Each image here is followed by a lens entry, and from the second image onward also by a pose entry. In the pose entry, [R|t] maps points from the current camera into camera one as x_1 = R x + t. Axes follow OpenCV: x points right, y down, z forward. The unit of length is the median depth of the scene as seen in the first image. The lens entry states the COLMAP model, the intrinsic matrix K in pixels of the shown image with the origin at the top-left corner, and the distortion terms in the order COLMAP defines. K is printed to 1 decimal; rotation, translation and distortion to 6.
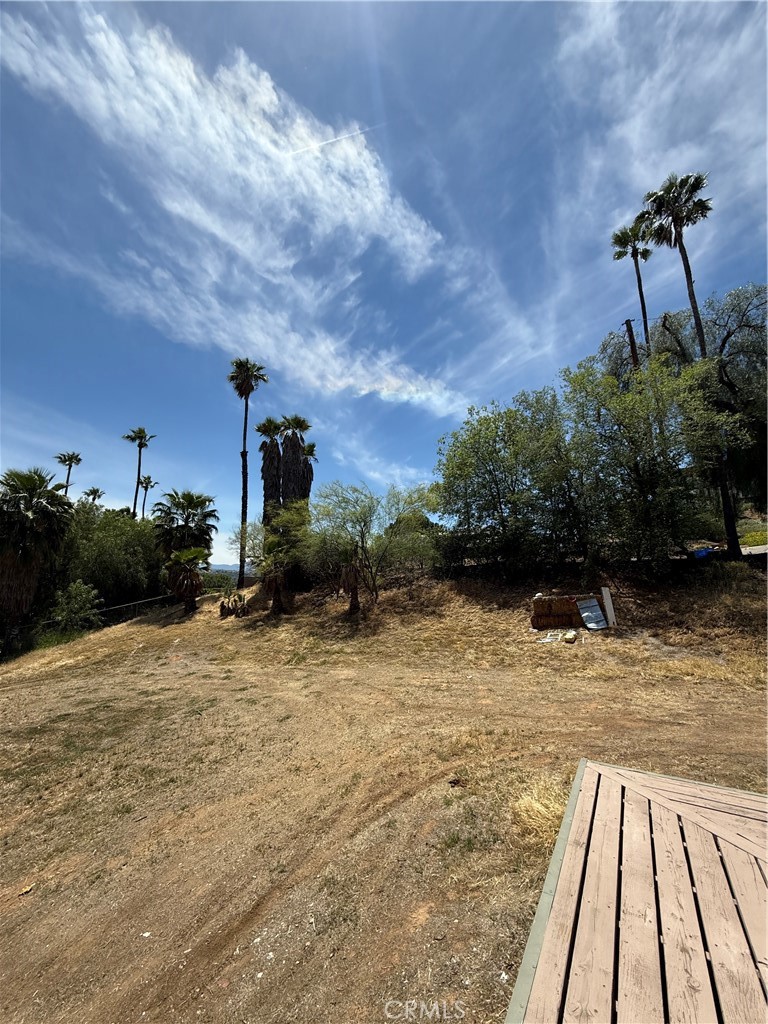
lens RADIAL K [[407.9, 0, 385.2], [0, 407.9, 510.1], [0, 0, 1]] dist [-0.001668, 0.000276]
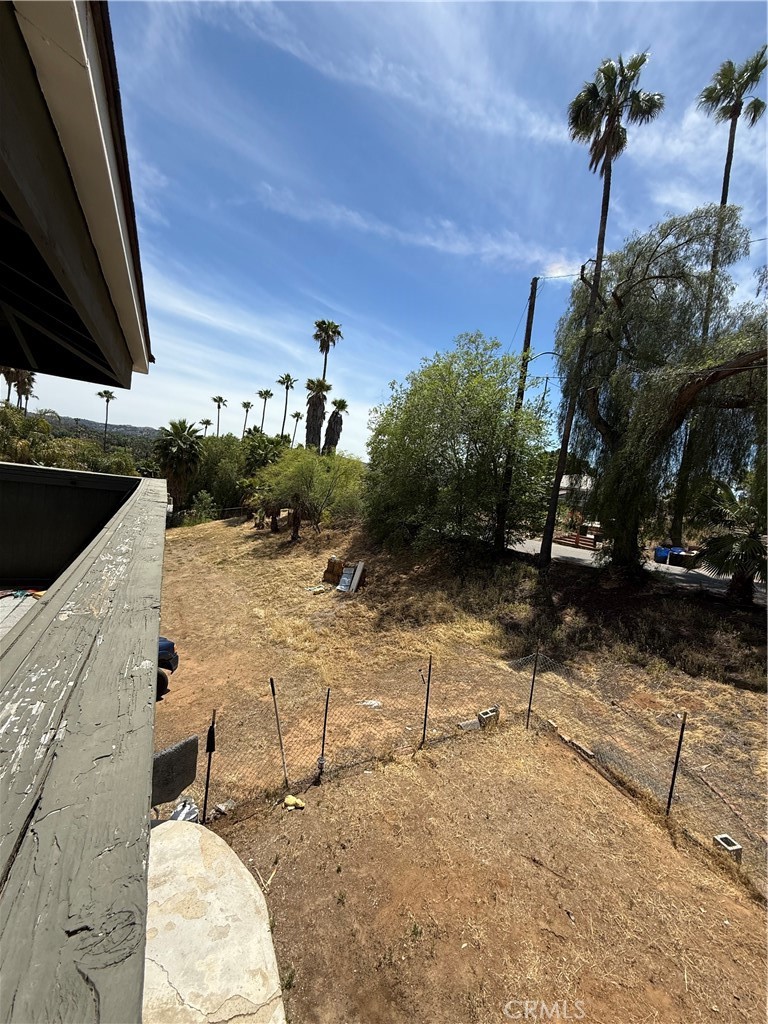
lens RADIAL K [[408.8, 0, 384.0], [0, 408.8, 512.0], [0, 0, 1]] dist [0.016402, 0.000056]
pose [[0.840031, 0.152188, -0.520757, 0.622318], [-0.034361, 0.972848, 0.228881, -0.123826], [0.541450, -0.174374, 0.822451, 0.015481]]
